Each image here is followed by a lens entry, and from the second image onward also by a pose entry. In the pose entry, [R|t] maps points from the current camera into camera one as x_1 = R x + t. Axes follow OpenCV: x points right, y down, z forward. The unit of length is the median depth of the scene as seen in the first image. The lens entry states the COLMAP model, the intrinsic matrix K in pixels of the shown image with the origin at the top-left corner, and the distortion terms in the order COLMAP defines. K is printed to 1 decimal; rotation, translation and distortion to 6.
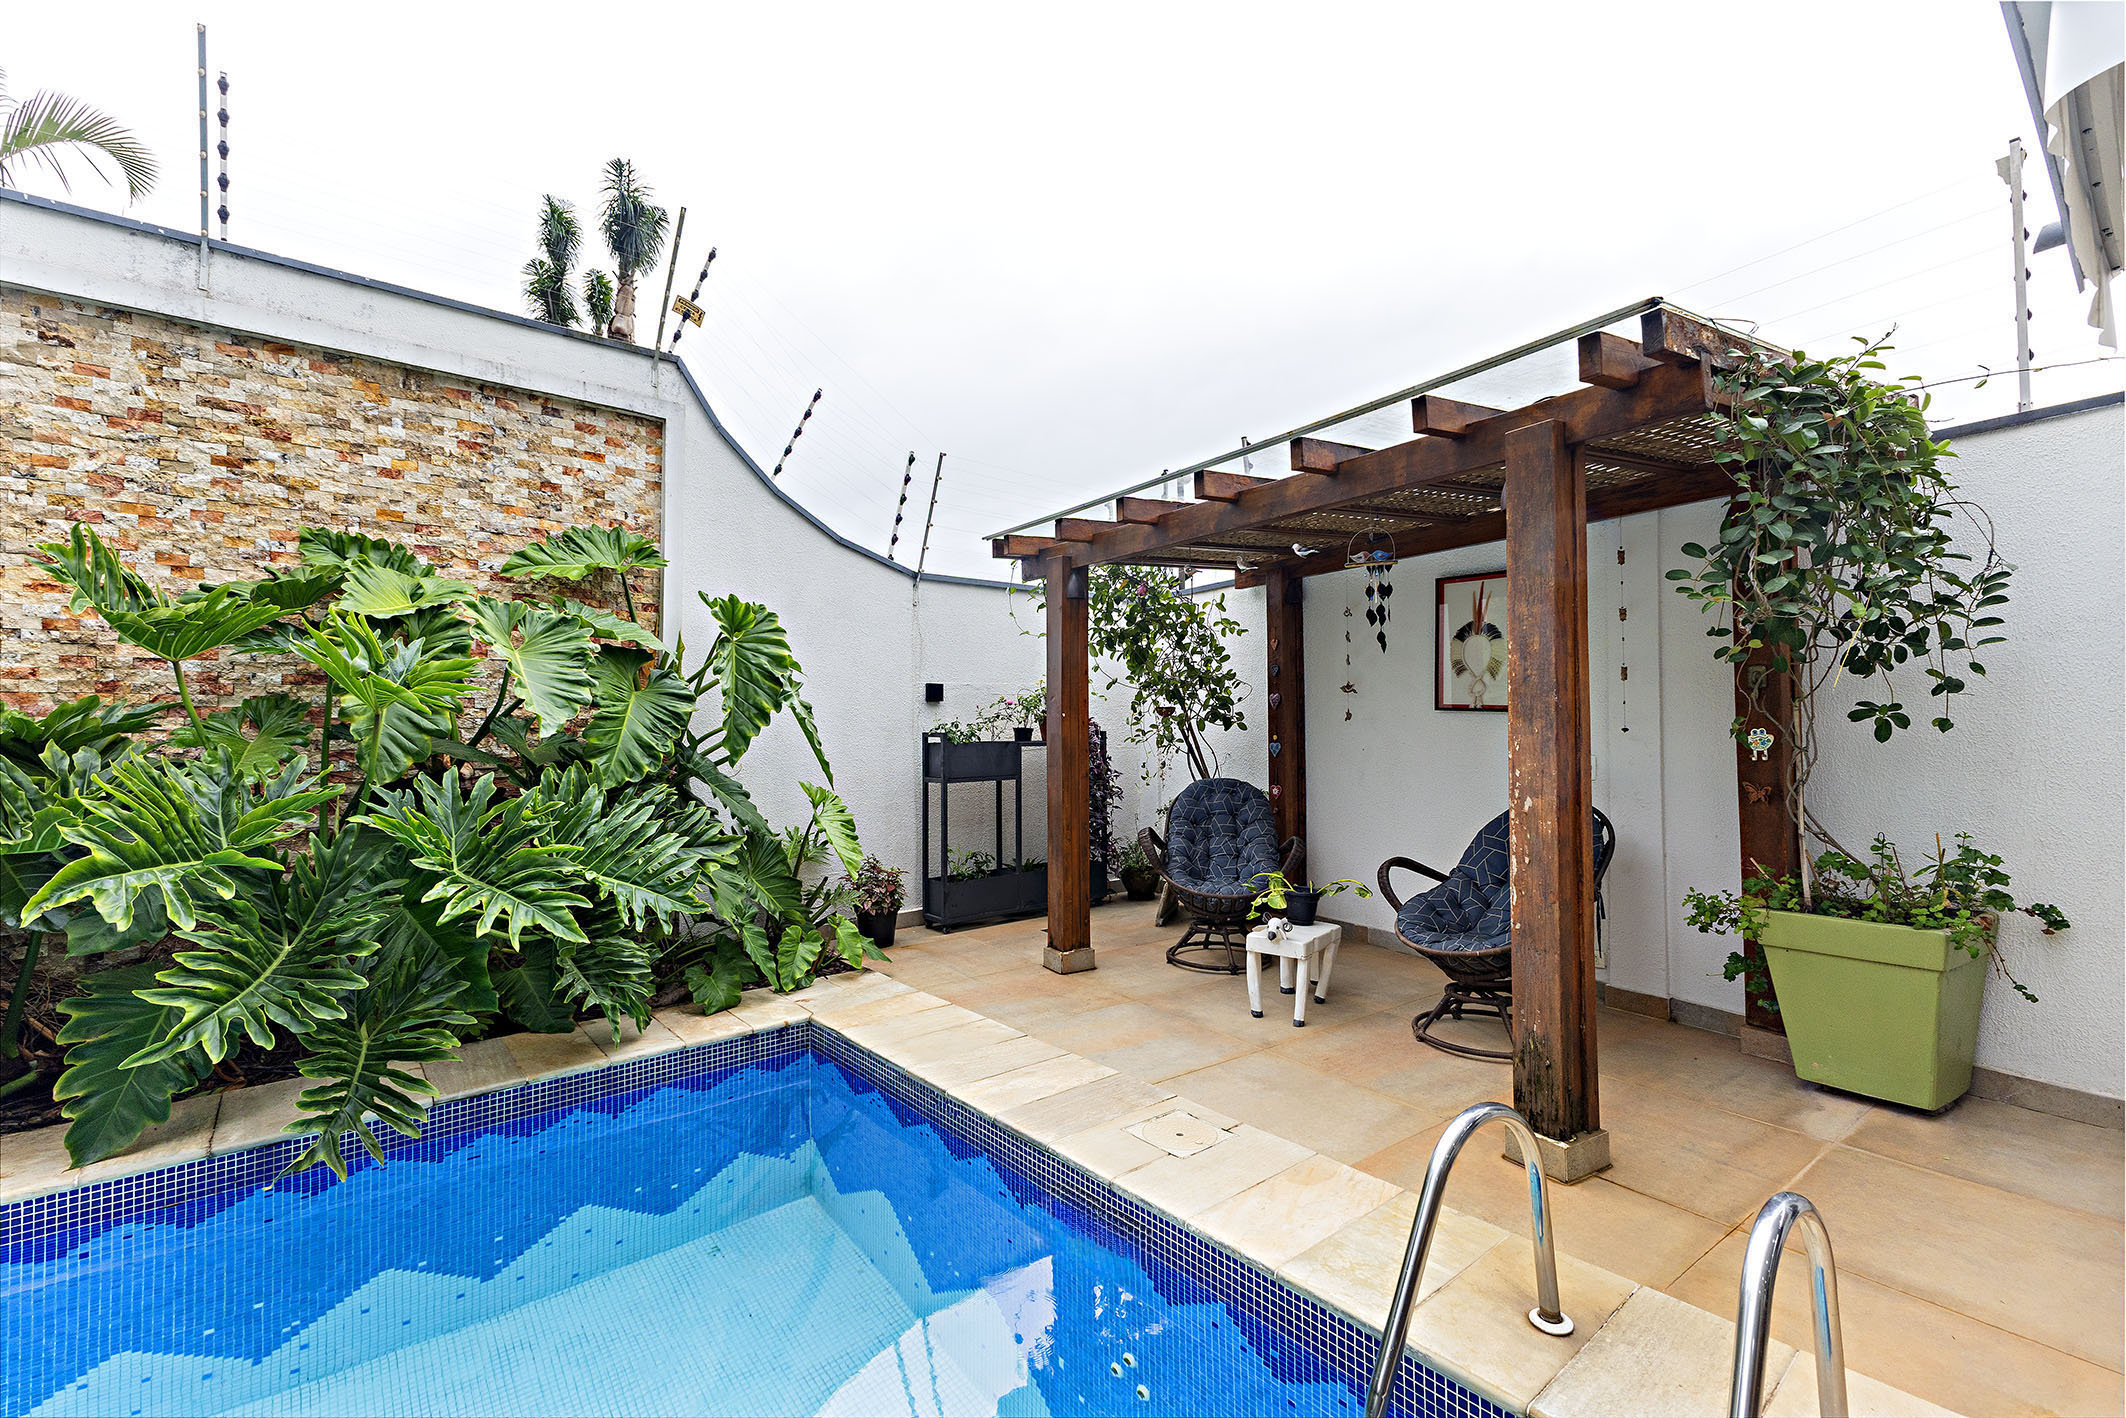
lens RADIAL K [[908.8, 0, 1072.6], [0, 908.8, 704.1], [0, 0, 1]] dist [0.018323, -0.006430]
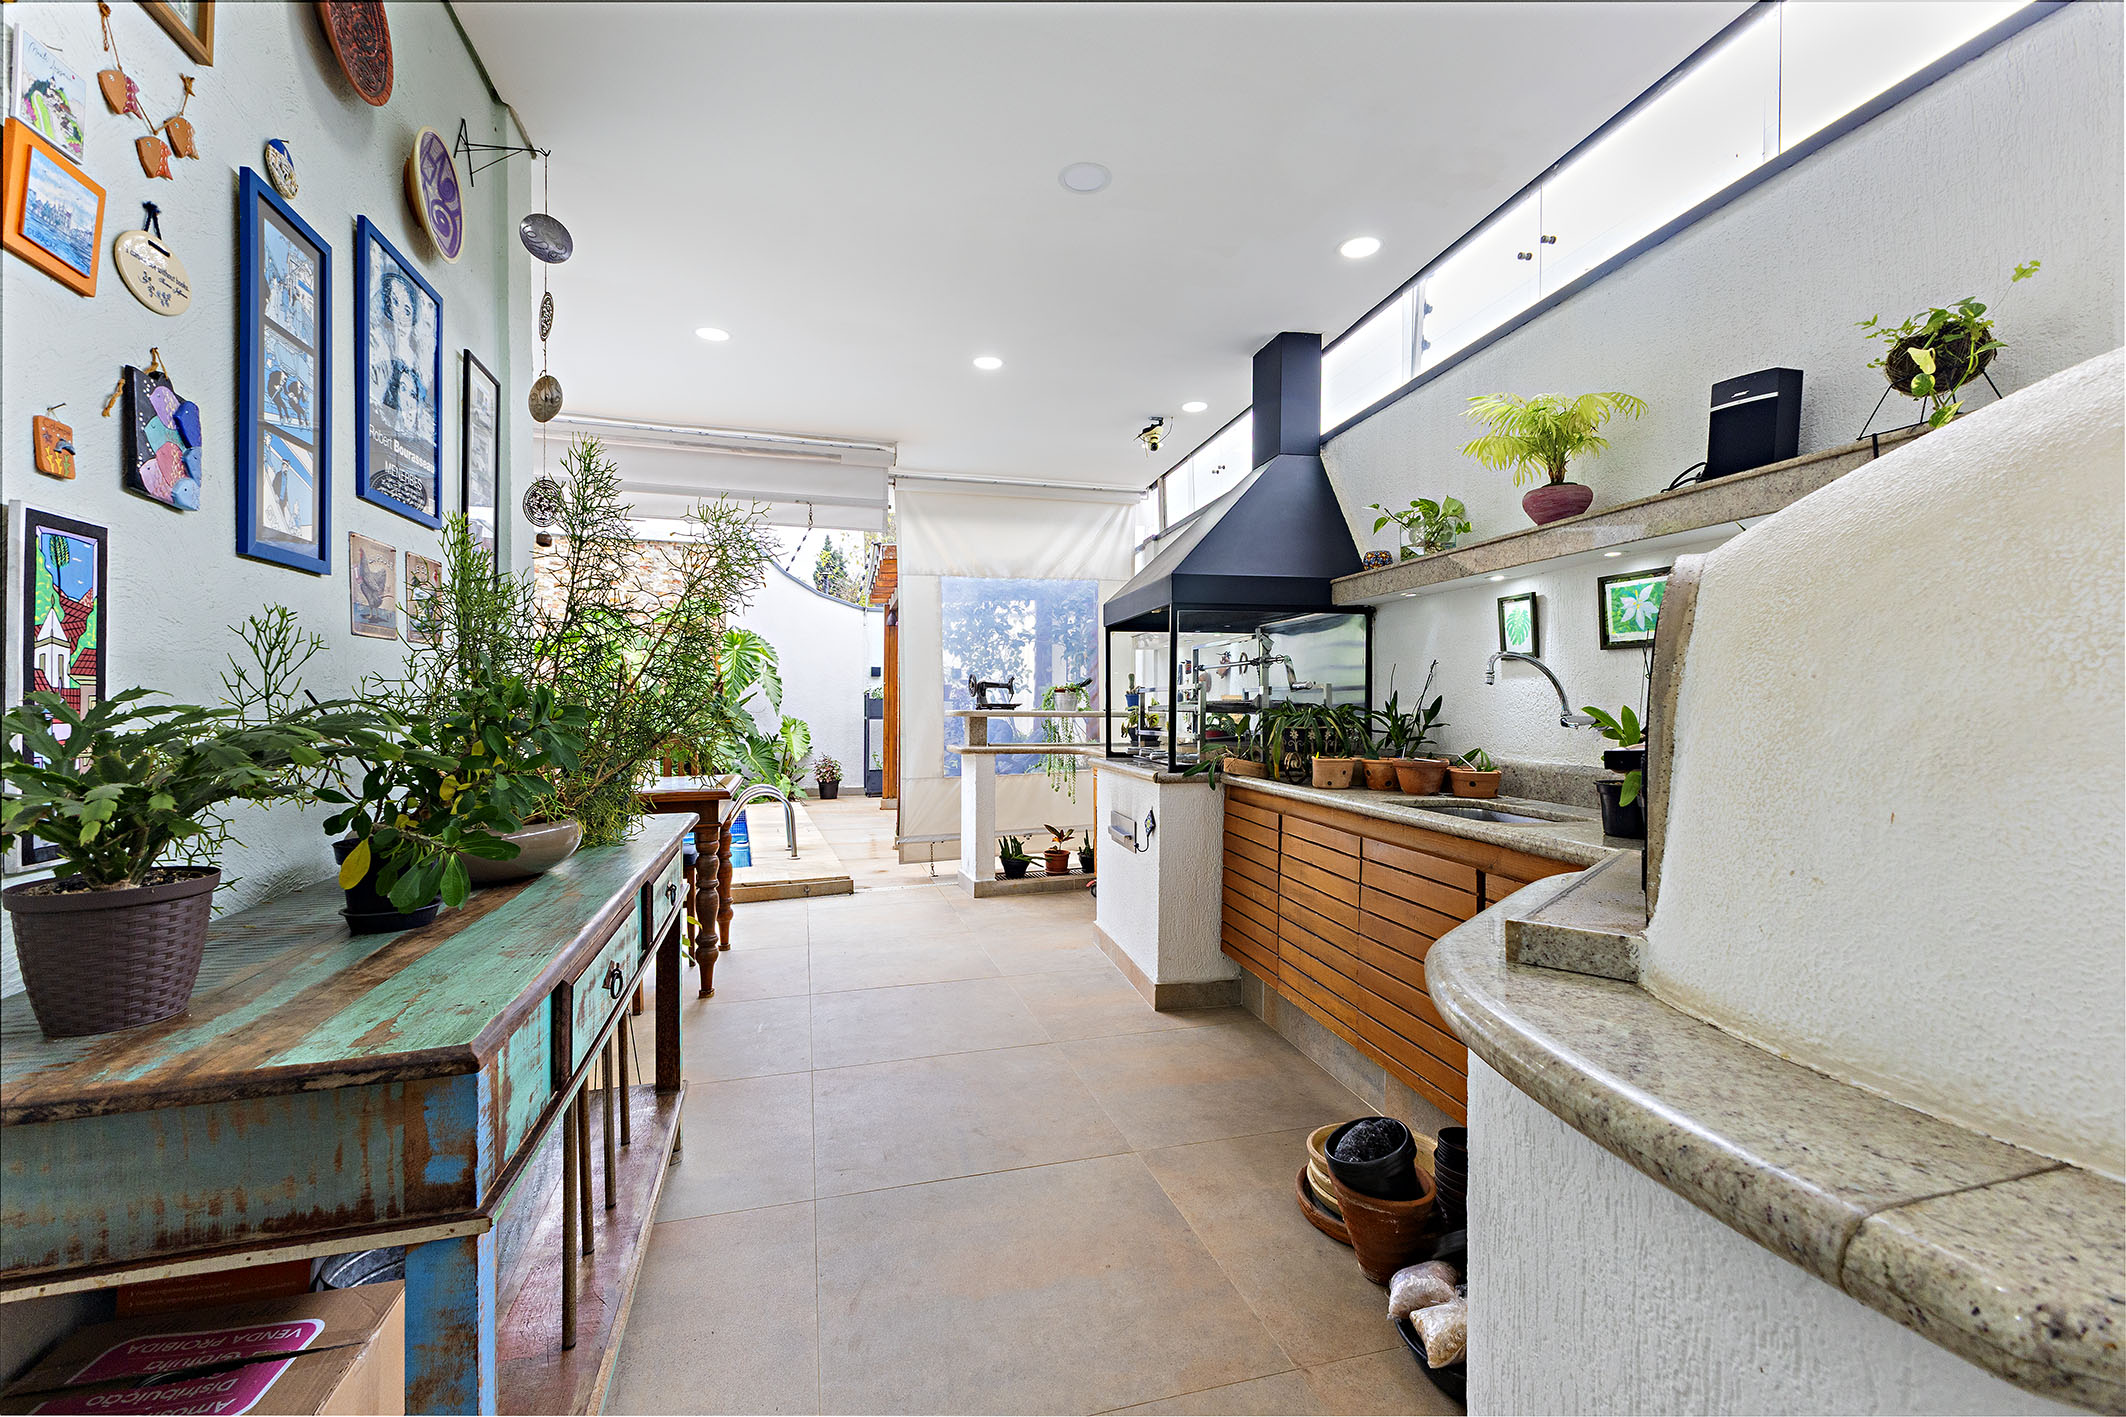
lens RADIAL K [[929.6, 0, 1048.1], [0, 929.6, 701.7], [0, 0, 1]] dist [0.017115, 0.000240]
pose [[0.925878, 0.009954, -0.377693, 1.142918], [-0.000640, 0.999693, 0.024778, 0.001878], [0.377823, -0.022700, 0.925599, -0.791657]]
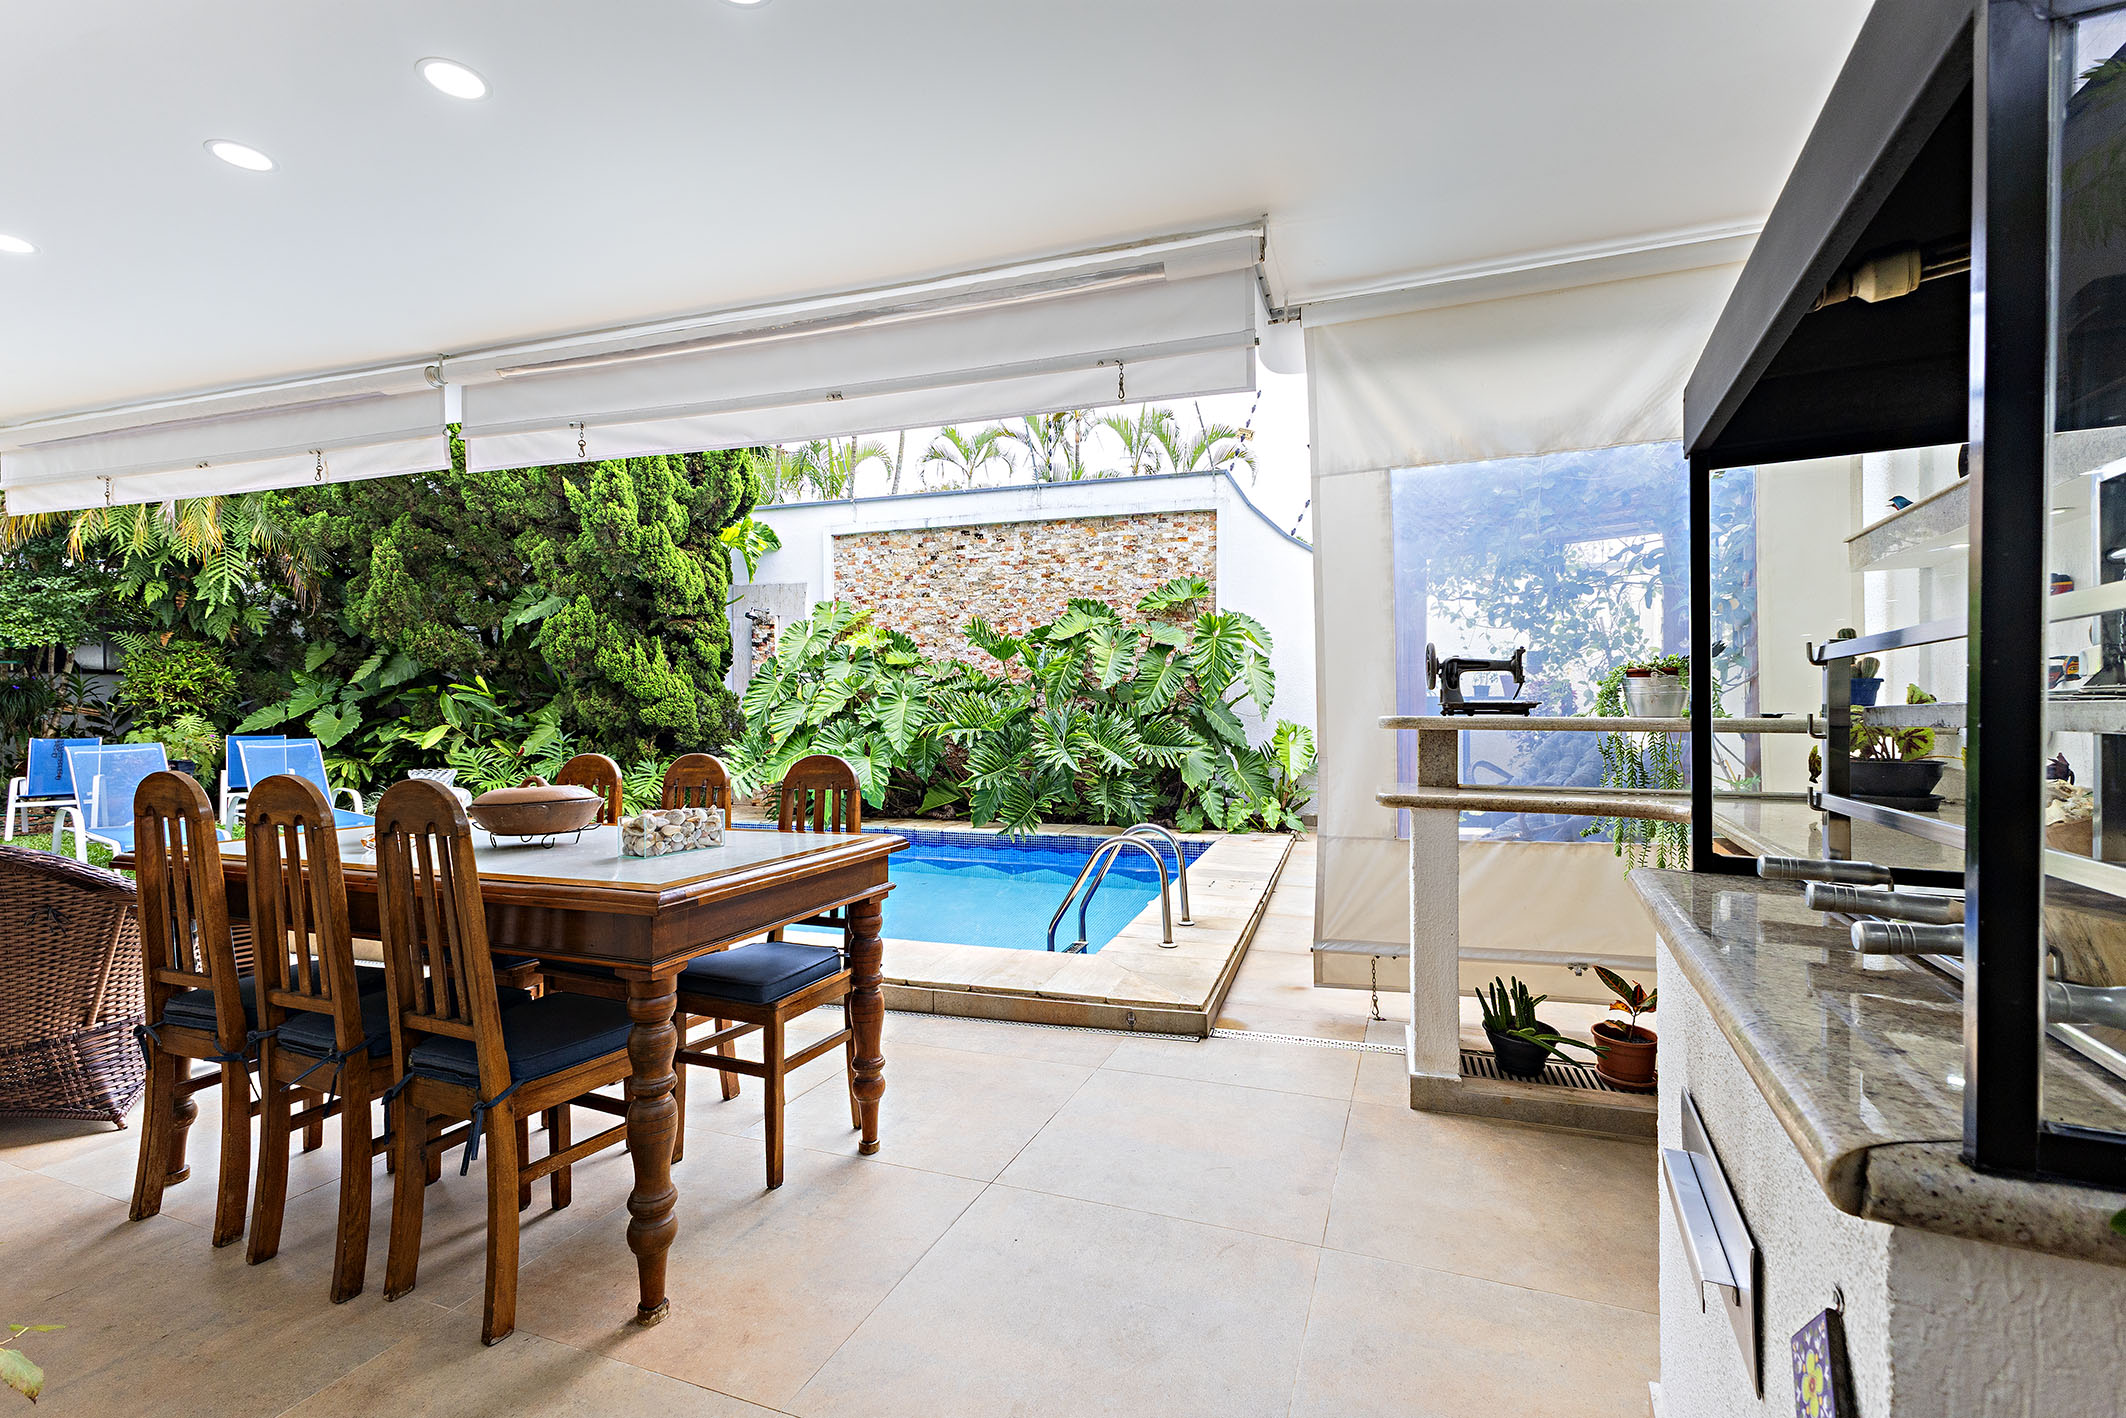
lens RADIAL K [[950.8, 0, 1058.6], [0, 950.8, 705.5], [0, 0, 1]] dist [0.013013, 0.000175]
pose [[0.526159, 0.006928, -0.850358, 0.996347], [0.021314, 0.999545, 0.021332, 0.018173], [0.850119, -0.029348, 0.525772, -0.234611]]
